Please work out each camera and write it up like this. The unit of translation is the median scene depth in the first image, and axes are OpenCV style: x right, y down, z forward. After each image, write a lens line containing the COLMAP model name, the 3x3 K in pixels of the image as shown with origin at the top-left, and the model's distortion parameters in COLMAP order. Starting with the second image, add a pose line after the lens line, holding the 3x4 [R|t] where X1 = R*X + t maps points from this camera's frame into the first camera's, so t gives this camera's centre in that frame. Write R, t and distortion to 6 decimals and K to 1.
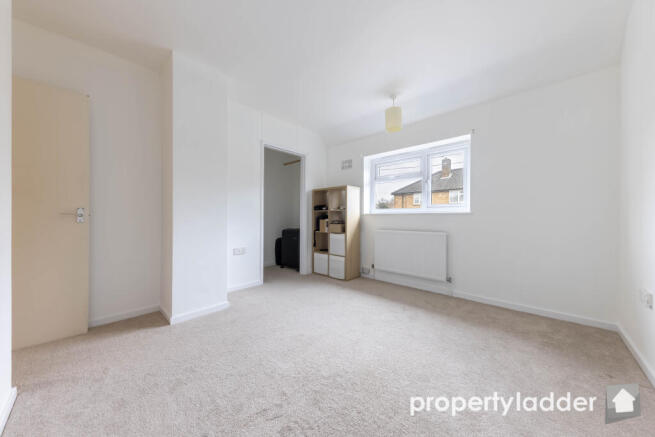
lens RADIAL K [[225.1, 0, 324.2], [0, 225.1, 215.7], [0, 0, 1]] dist [0.008556, -0.000164]
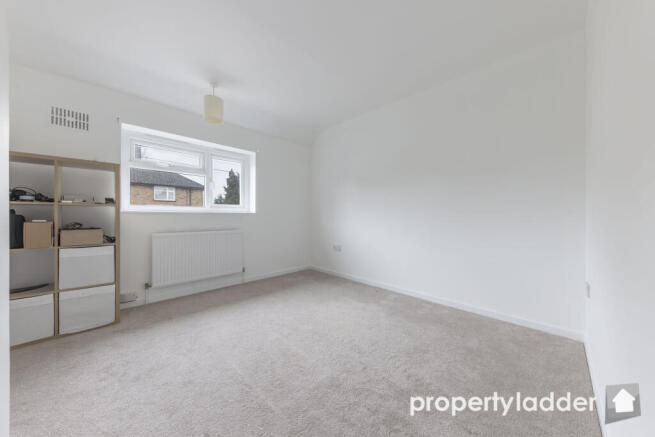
lens RADIAL K [[225.1, 0, 327.0], [0, 225.1, 217.3], [0, 0, 1]] dist [0.008556, -0.000164]
pose [[0.041227, -0.007148, 0.999124, -0.484796], [-0.012025, 0.999898, 0.007650, -0.004247], [-0.999077, -0.012330, 0.041137, 0.417984]]
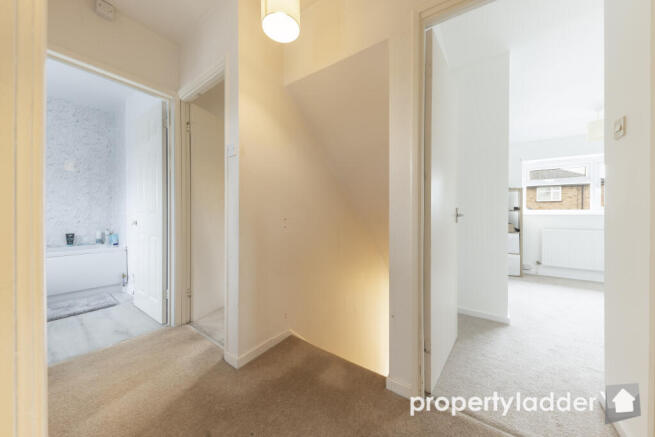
lens RADIAL K [[225.1, 0, 329.5], [0, 225.1, 214.9], [0, 0, 1]] dist [0.008556, -0.000164]
pose [[0.990085, 0.004988, 0.140381, -0.958349], [-0.006125, 0.999952, 0.007668, -0.009290], [-0.140336, -0.008452, 0.990068, 0.063270]]
